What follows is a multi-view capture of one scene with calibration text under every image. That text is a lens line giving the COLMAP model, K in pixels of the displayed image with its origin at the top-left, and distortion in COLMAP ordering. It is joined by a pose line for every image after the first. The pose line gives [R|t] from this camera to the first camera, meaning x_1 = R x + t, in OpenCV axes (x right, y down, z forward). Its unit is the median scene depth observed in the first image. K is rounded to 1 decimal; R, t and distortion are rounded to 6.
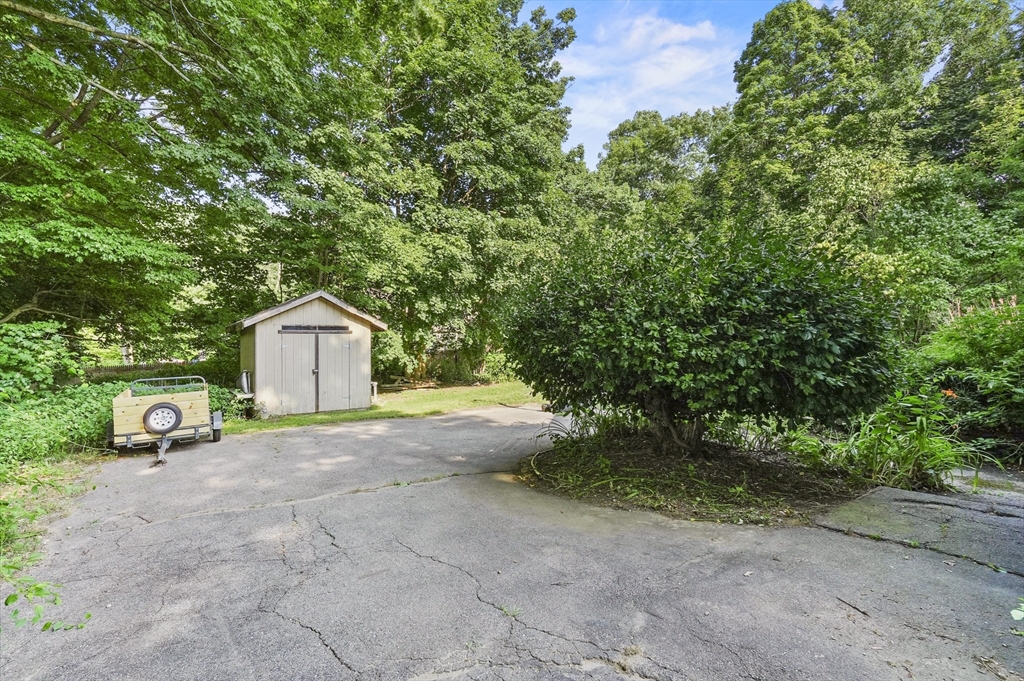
lens RADIAL K [[494.3, 0, 512.4], [0, 494.3, 342.5], [0, 0, 1]] dist [0.012989, 0.005979]
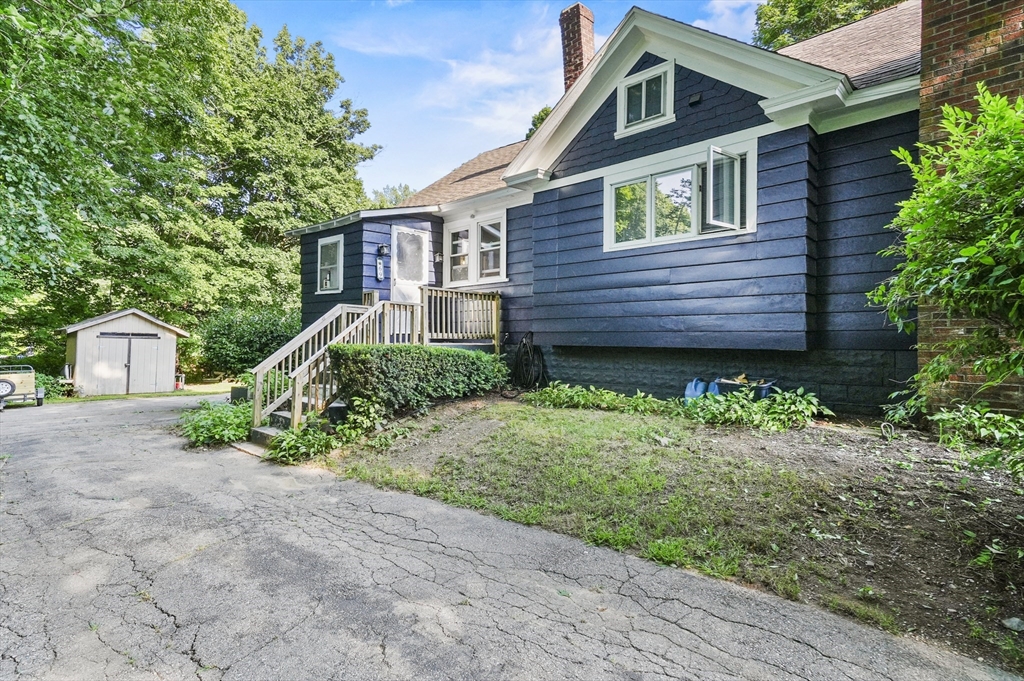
lens RADIAL K [[494.3, 0, 519.7], [0, 494.3, 335.3], [0, 0, 1]] dist [0.012989, 0.005979]
pose [[0.976561, 0.031615, 0.212907, 0.316458], [-0.026781, 0.999315, -0.025551, -0.016354], [-0.213569, 0.019250, 0.976738, -0.514956]]
